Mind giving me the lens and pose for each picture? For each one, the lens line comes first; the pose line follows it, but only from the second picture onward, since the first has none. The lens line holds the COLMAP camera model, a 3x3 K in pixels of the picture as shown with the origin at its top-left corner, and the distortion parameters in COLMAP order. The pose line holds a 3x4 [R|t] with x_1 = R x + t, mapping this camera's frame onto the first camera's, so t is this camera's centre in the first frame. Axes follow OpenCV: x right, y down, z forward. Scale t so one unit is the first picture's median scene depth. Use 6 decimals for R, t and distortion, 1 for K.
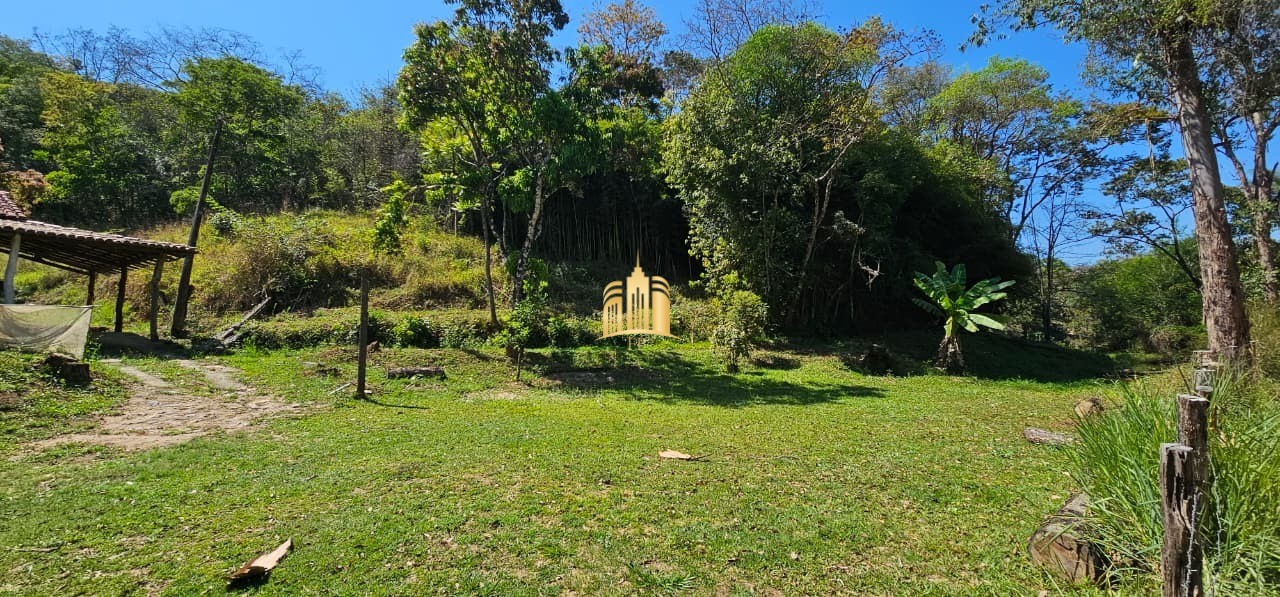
lens RADIAL K [[519.2, 0, 640.3], [0, 519.2, 299.8], [0, 0, 1]] dist [-0.000343, -0.000267]
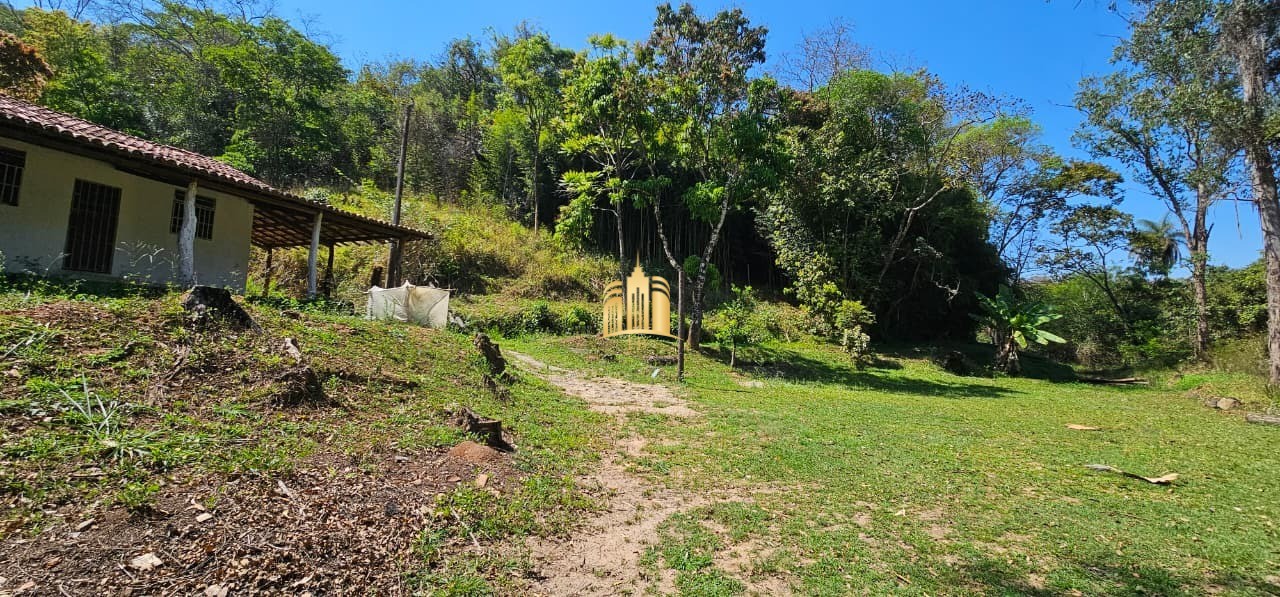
lens RADIAL K [[519.2, 0, 639.5], [0, 519.2, 298.5], [0, 0, 1]] dist [-0.000343, -0.000267]
pose [[0.985608, 0.054802, 0.159916, -0.409946], [-0.055521, 0.998458, 0.000026, 0.004505], [-0.159668, -0.008905, 0.987131, -0.064283]]
